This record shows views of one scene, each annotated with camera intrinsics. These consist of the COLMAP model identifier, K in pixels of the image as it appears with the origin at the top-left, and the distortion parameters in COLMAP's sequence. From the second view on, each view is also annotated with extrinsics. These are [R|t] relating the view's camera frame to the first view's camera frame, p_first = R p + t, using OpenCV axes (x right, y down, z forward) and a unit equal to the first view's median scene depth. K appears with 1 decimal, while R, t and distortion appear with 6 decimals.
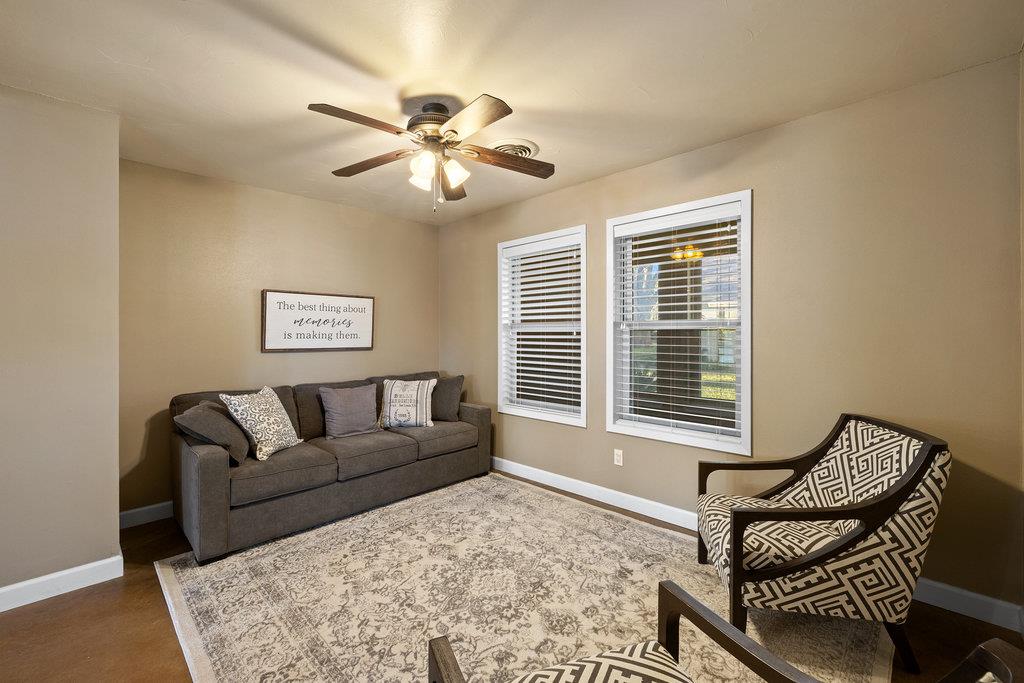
lens RADIAL K [[436.7, 0, 504.9], [0, 436.7, 333.8], [0, 0, 1]] dist [-0.002371, 0.001140]
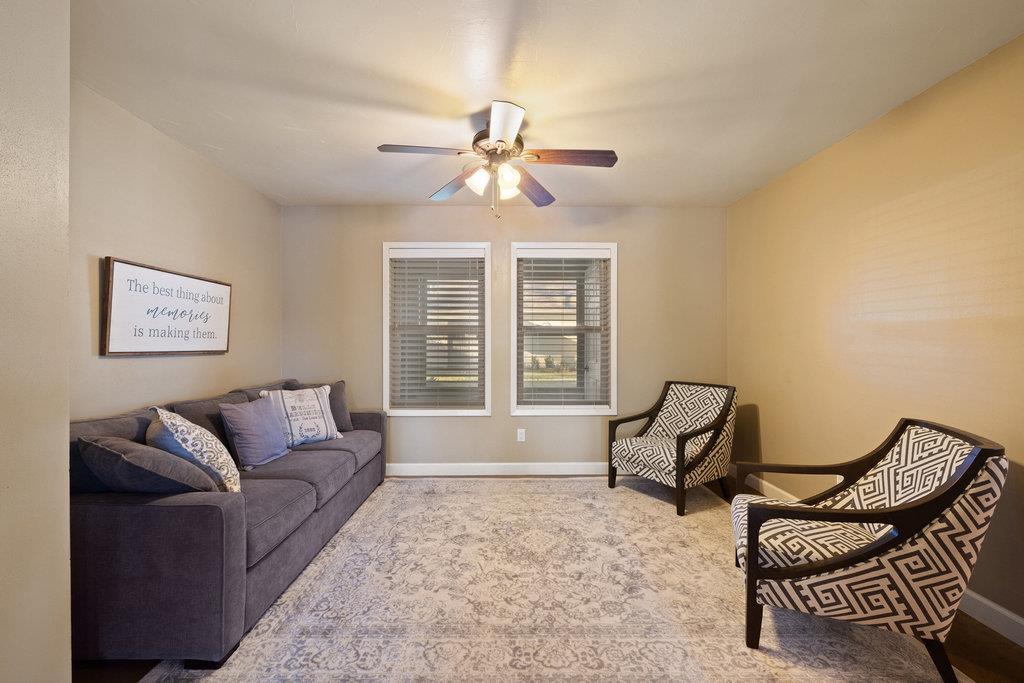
lens RADIAL K [[436.7, 0, 511.4], [0, 436.7, 344.5], [0, 0, 1]] dist [-0.002371, 0.001140]
pose [[0.692815, 0.001741, 0.721113, -0.768376], [-0.001519, 0.999998, -0.000955, 0.030526], [-0.721114, -0.000433, 0.692816, 0.186510]]
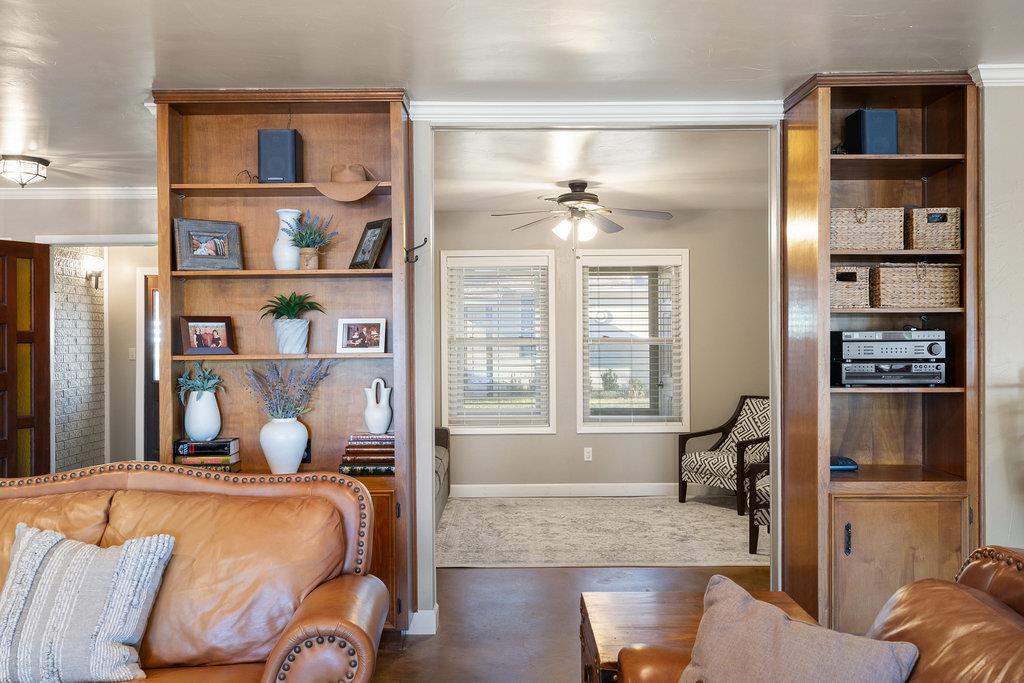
lens RADIAL K [[979.1, 0, 512.0], [0, 979.1, 340.7], [0, 0, 1]] dist [-0.000833, 0.000000]
pose [[0.697192, -0.000644, 0.716884, -2.070214], [0.005518, 0.999975, -0.004469, -0.012341], [-0.716863, 0.007072, 0.697178, -0.806186]]
